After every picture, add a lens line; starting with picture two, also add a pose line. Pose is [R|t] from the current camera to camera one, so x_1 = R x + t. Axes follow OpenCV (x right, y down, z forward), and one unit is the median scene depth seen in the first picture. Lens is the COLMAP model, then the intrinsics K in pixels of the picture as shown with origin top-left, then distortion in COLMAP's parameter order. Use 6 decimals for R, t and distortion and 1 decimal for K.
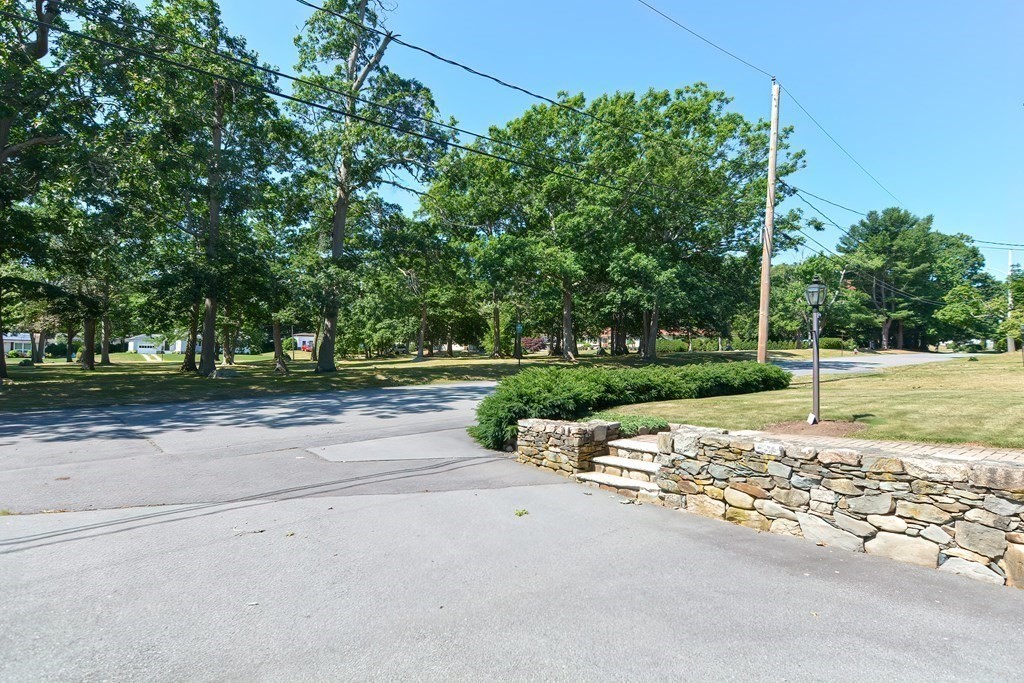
lens RADIAL K [[565.1, 0, 511.9], [0, 565.1, 361.8], [0, 0, 1]] dist [0.001025, 0.000578]
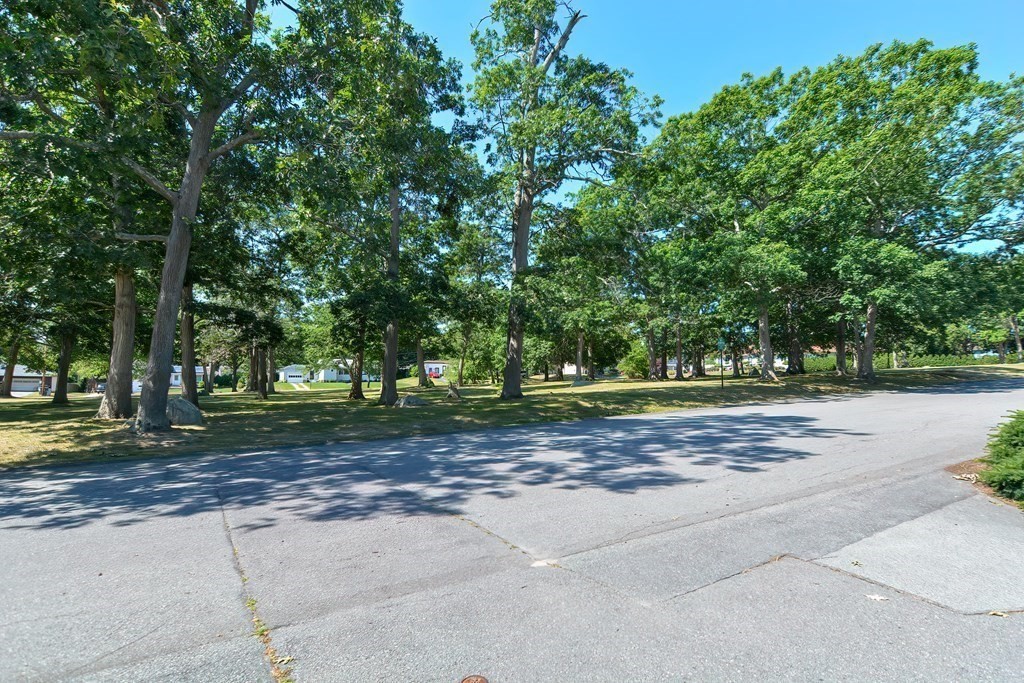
lens RADIAL K [[565.1, 0, 511.9], [0, 565.1, 361.8], [0, 0, 1]] dist [0.001025, 0.000578]
pose [[0.980301, -0.024466, -0.195989, -0.132349], [0.016059, 0.998886, -0.044368, -0.000036], [0.196856, 0.040347, 0.979602, 0.116547]]
